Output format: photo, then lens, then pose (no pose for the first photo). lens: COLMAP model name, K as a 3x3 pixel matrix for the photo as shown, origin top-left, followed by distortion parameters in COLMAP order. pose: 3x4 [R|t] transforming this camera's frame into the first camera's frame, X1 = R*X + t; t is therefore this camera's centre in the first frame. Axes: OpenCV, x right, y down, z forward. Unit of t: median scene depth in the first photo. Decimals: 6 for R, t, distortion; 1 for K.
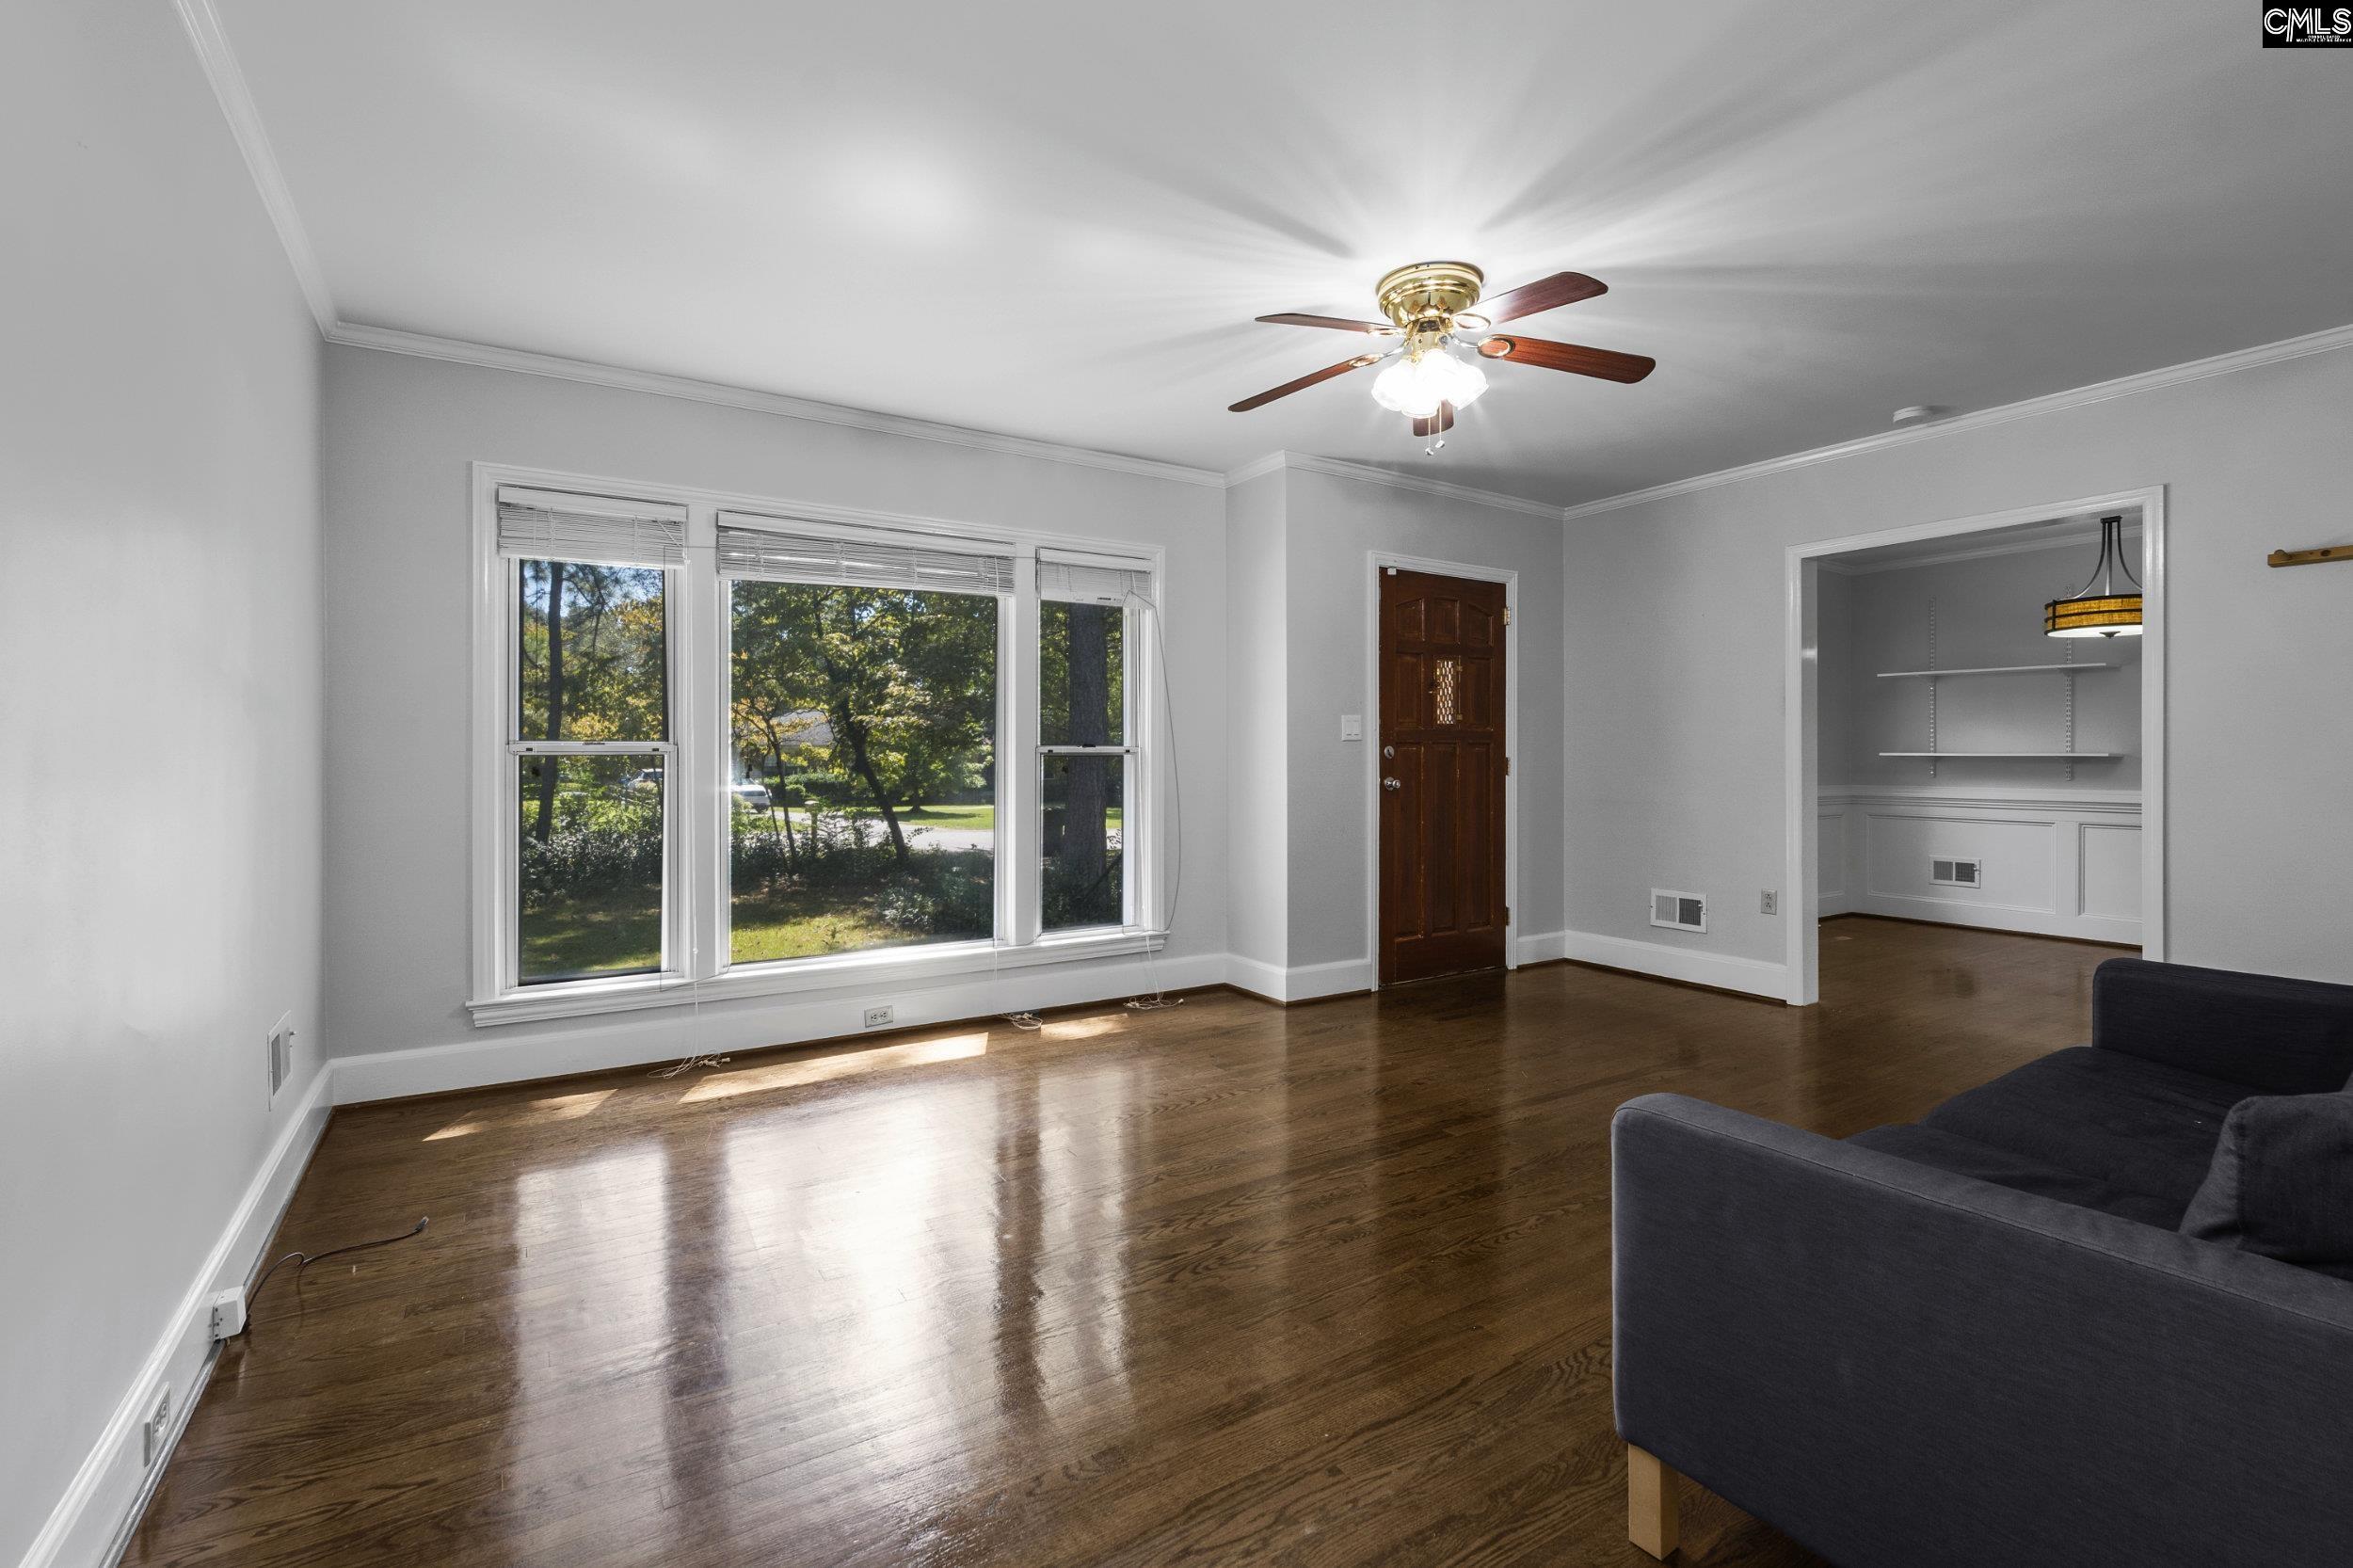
lens RADIAL K [[1041.9, 0, 1176.5], [0, 1041.9, 784.0], [0, 0, 1]] dist [-0.001304, -0.000178]
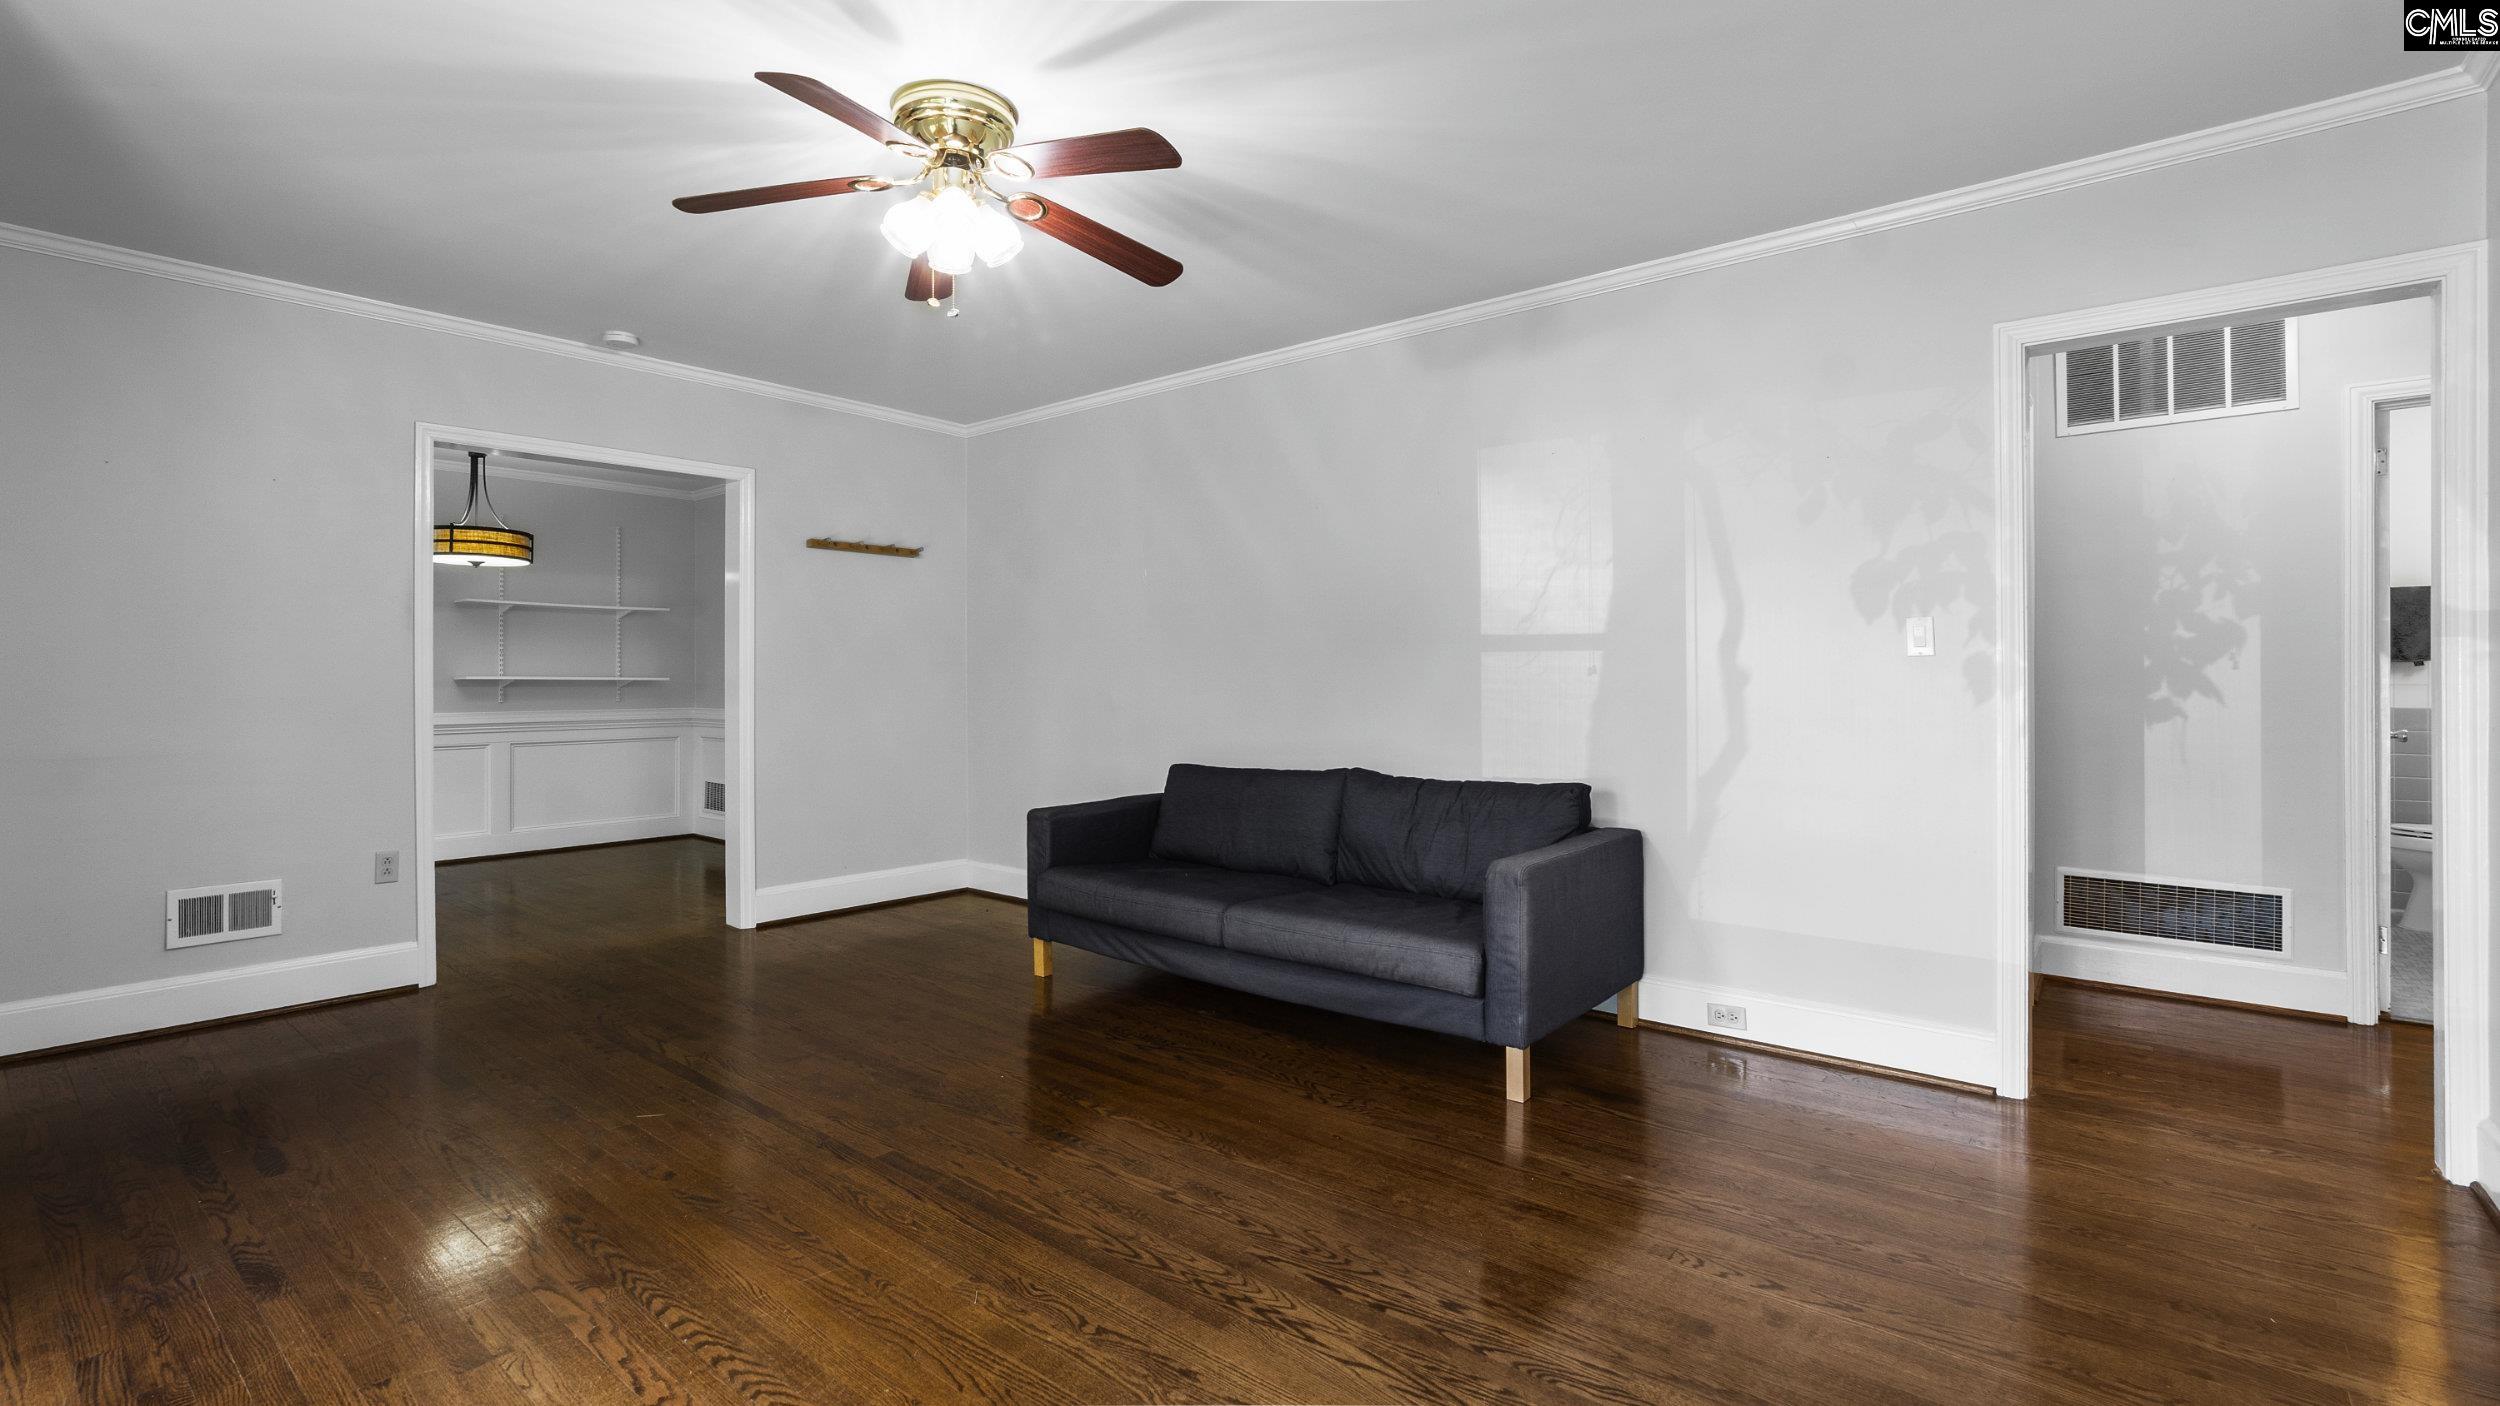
lens RADIAL K [[1104.9, 0, 1203.5], [0, 1104.9, 702.6], [0, 0, 1]] dist [-0.002158, 0.000258]
pose [[-0.282472, -0.021579, 0.959033, -0.533529], [0.026563, 0.999188, 0.030306, -0.025694], [-0.958908, 0.034035, -0.281669, 0.866093]]
